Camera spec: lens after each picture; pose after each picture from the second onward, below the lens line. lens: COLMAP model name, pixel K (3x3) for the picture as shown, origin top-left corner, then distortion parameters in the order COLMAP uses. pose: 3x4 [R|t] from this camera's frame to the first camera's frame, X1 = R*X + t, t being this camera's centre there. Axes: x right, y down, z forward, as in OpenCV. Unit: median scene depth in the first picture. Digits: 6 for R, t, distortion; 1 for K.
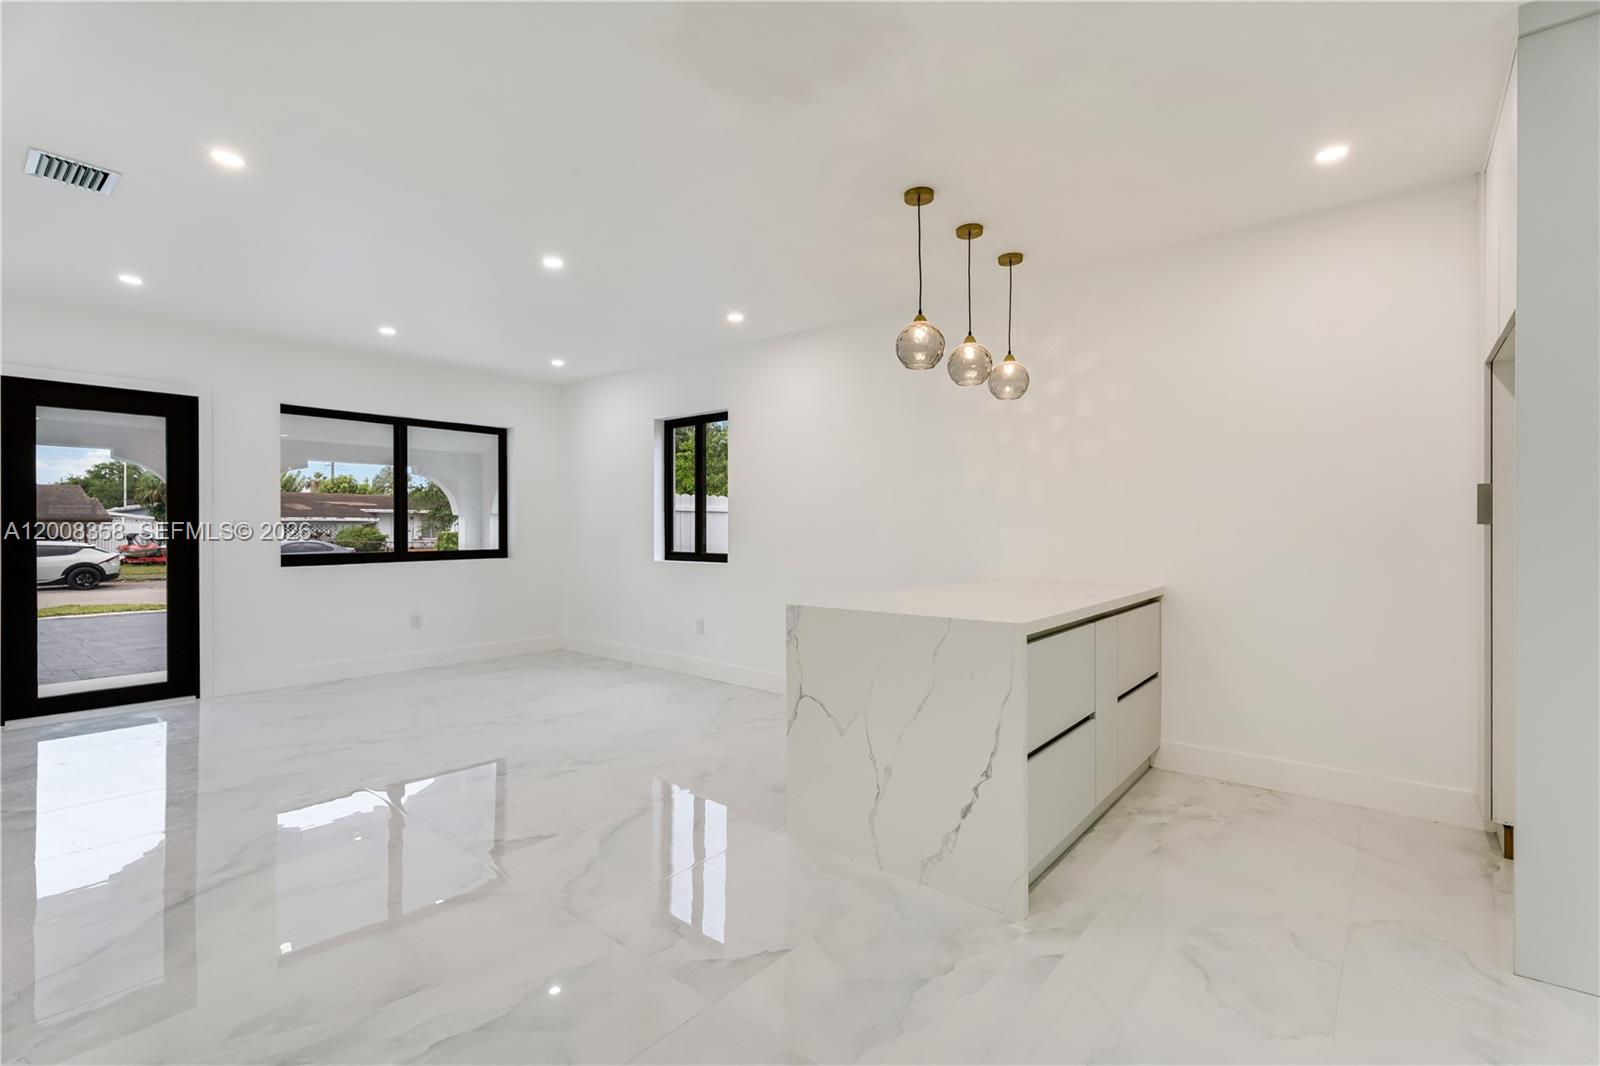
lens RADIAL K [[719.3, 0, 797.5], [0, 719.3, 529.6], [0, 0, 1]] dist [-0.001289, 0.000097]
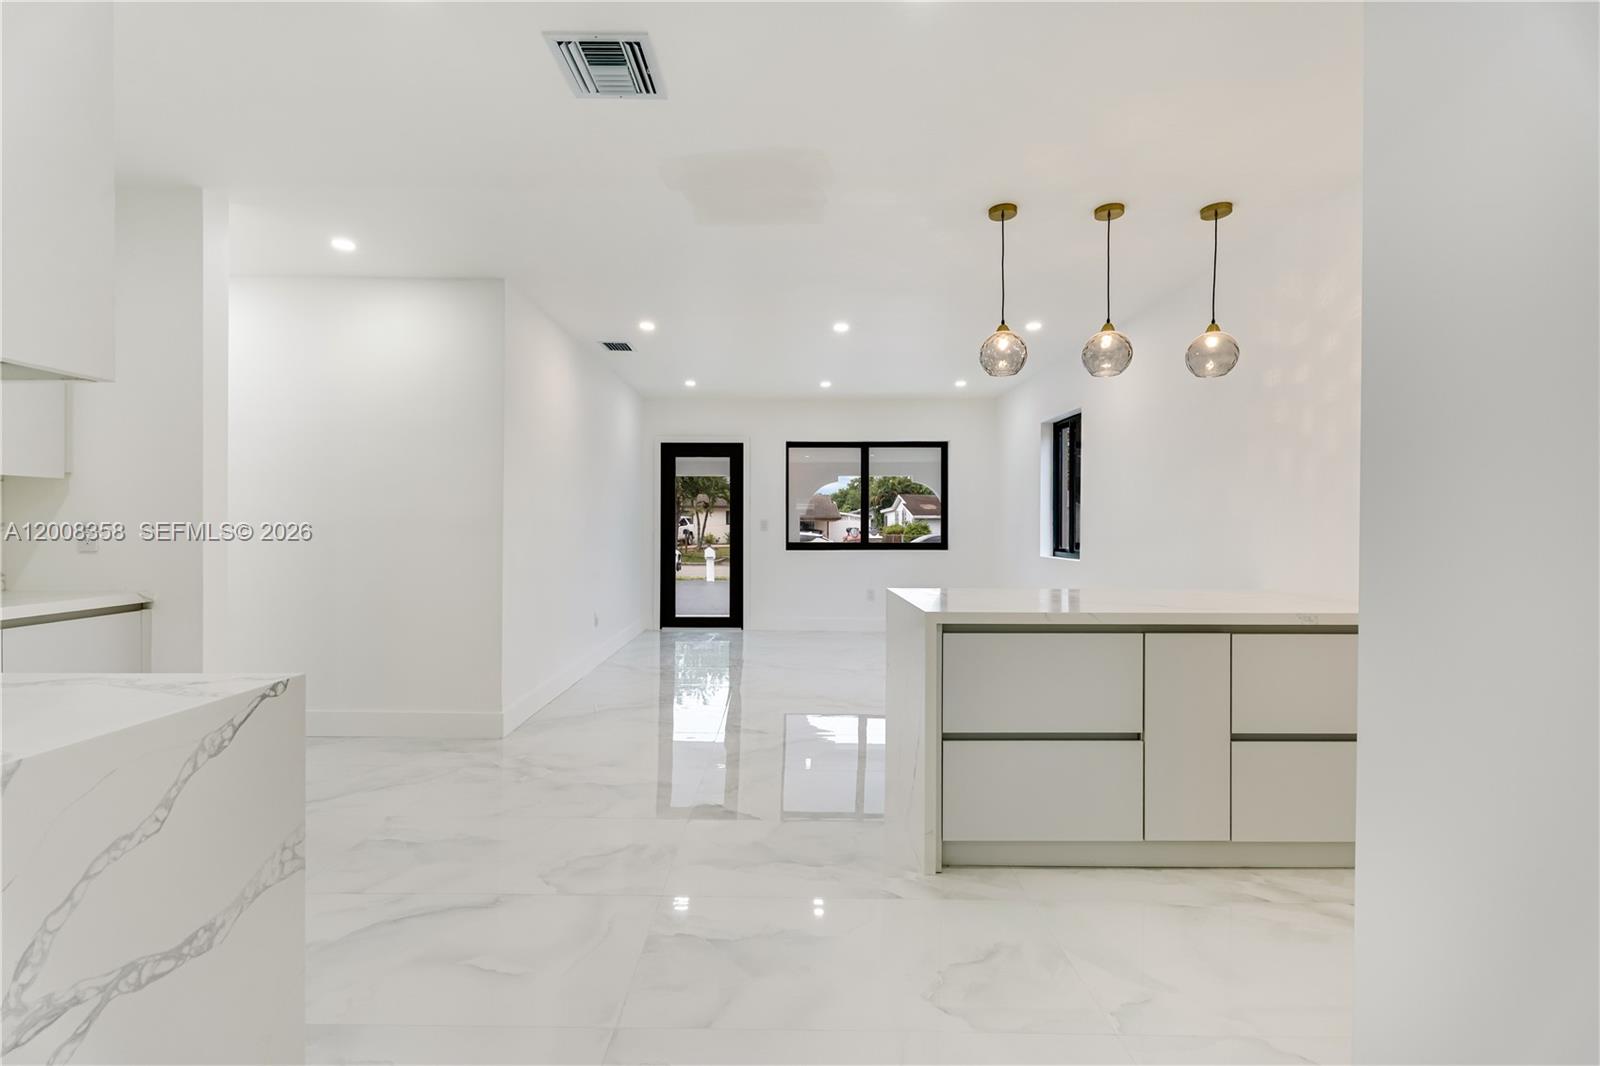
lens RADIAL K [[709.9, 0, 793.4], [0, 709.9, 522.7], [0, 0, 1]] dist [0.003908, 0.000334]
pose [[0.646908, 0.001782, -0.762566, 0.455523], [-0.005305, 0.999984, -0.002164, -0.001885], [0.762550, 0.005445, 0.646907, 0.052705]]
